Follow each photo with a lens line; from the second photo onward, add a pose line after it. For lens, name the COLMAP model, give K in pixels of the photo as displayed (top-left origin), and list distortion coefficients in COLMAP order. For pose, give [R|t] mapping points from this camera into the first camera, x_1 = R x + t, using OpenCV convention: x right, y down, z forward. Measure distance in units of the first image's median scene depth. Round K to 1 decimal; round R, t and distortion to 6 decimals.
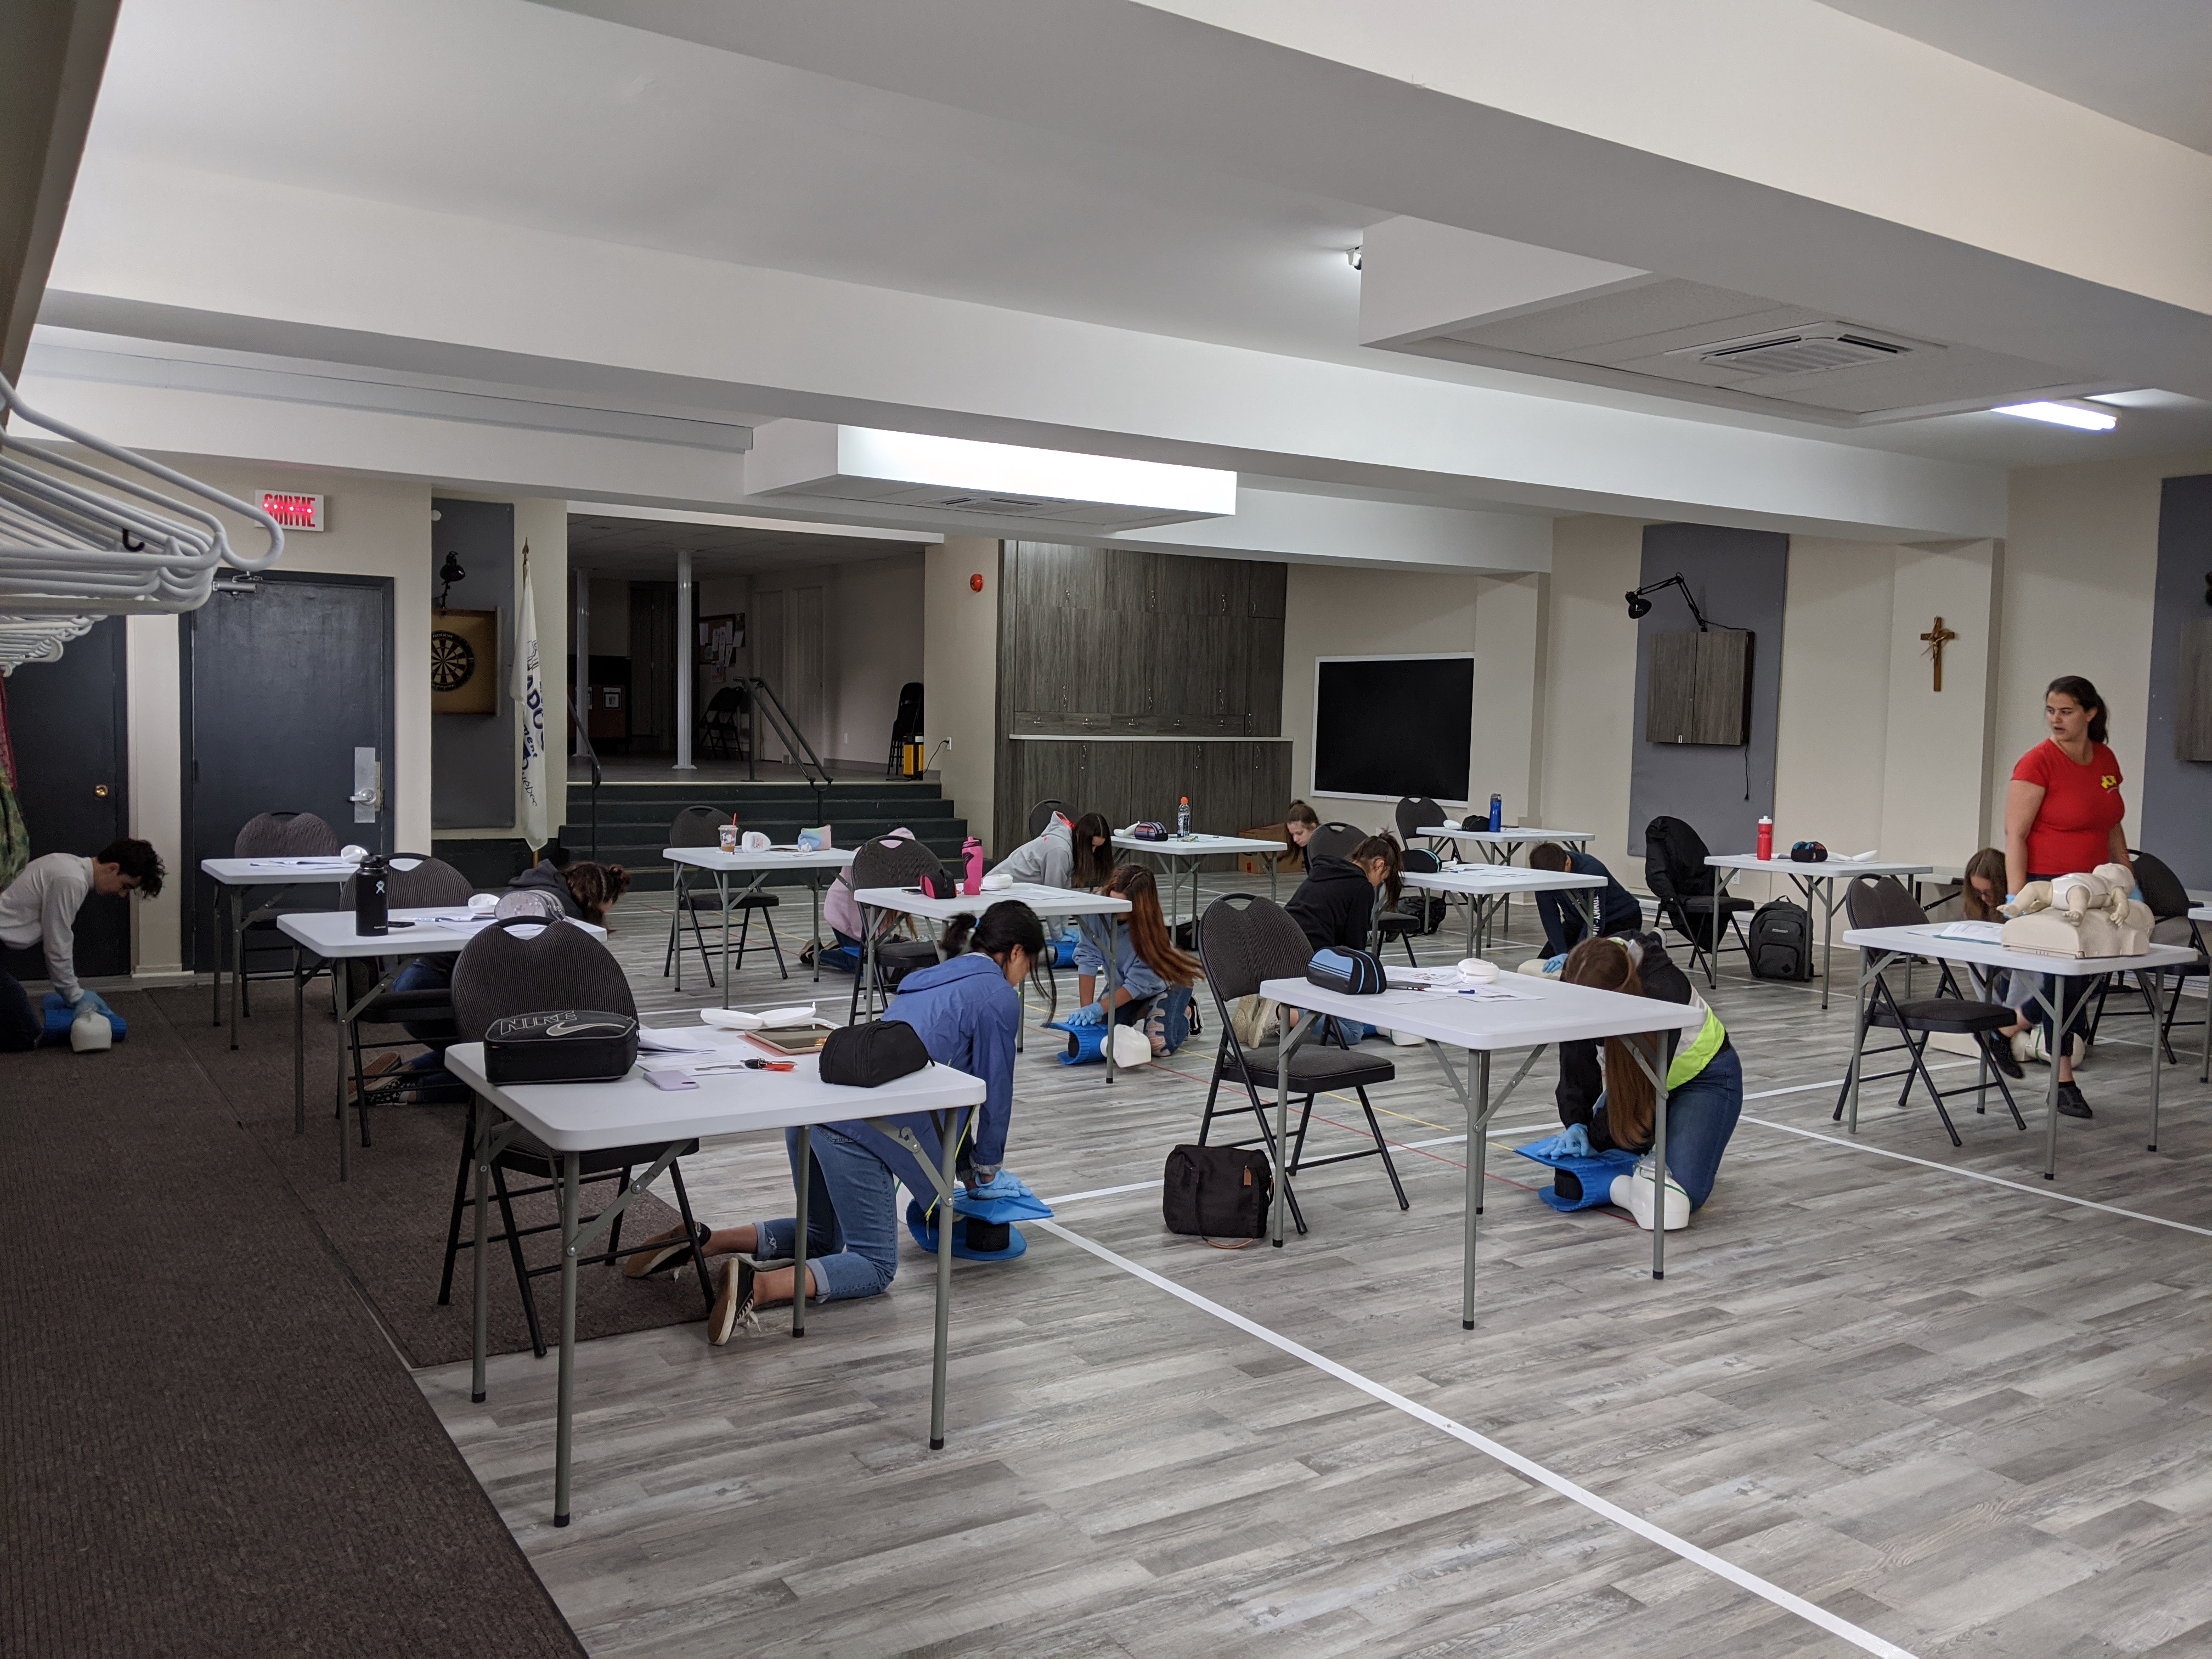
lens RADIAL K [[1772.2, 0, 1106.8], [0, 1772.2, 845.8], [0, 0, 1]] dist [0.089657, -0.142882]
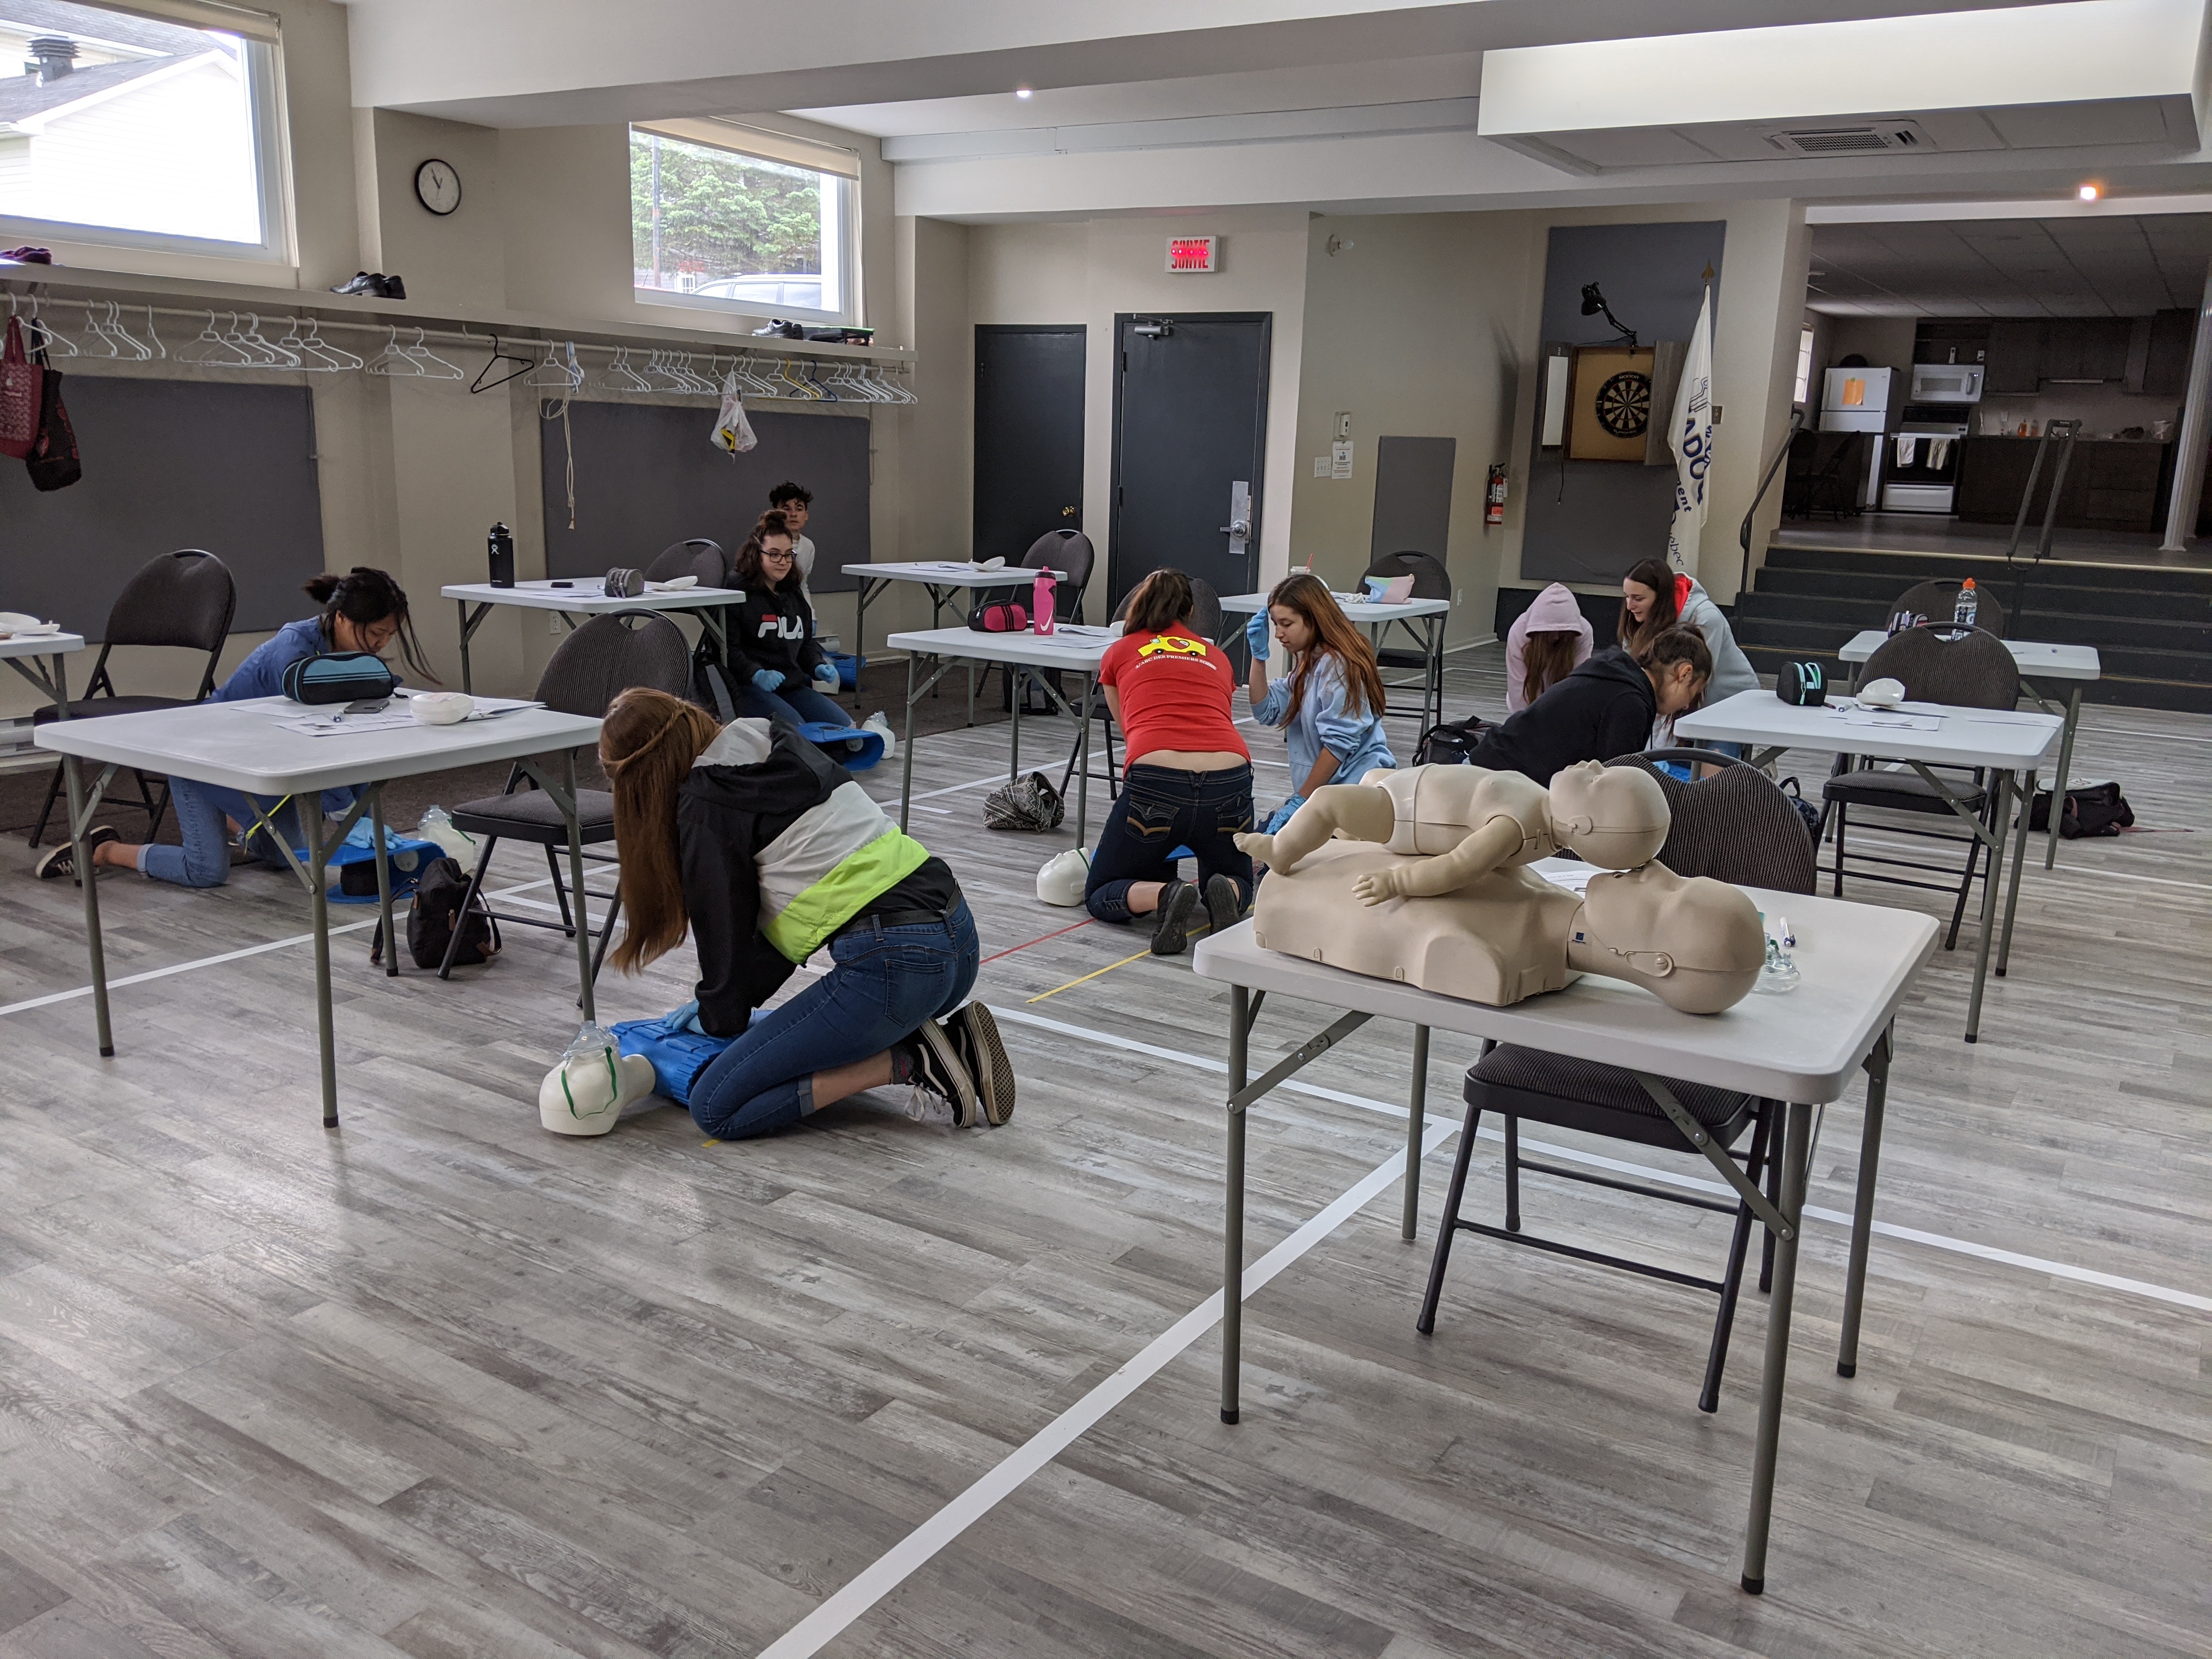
lens RADIAL K [[1772.2, 0, 1106.8], [0, 1772.2, 845.8], [0, 0, 1]] dist [0.089657, -0.142882]
pose [[0.416636, 0.194003, -0.888131, 0.959250], [-0.092145, 0.980944, 0.171050, -0.027888], [0.904391, 0.010572, 0.426573, 0.858719]]
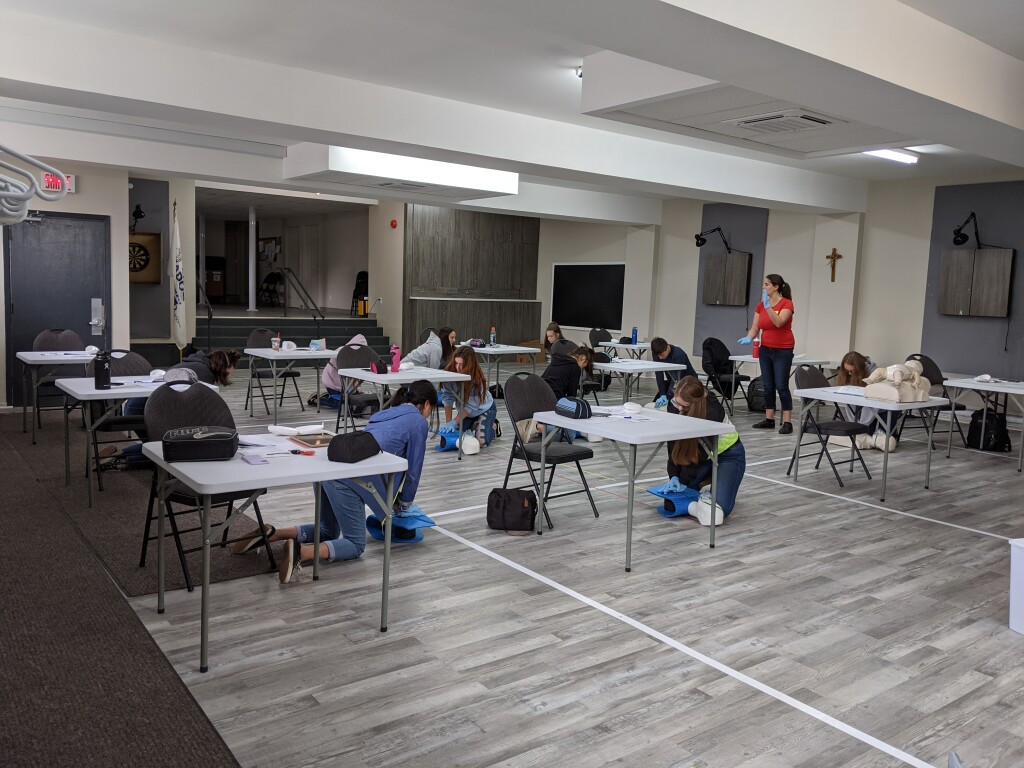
lens RADIAL K [[818.1, 0, 512.0], [0, 818.1, 384.0], [0, 0, 1]] dist [0.091925, -0.153965]
pose [[0.997285, 0.004559, 0.073497, -0.011259], [-0.007616, 0.999115, 0.041360, 0.000848], [-0.073243, -0.041808, 0.996437, 0.016114]]
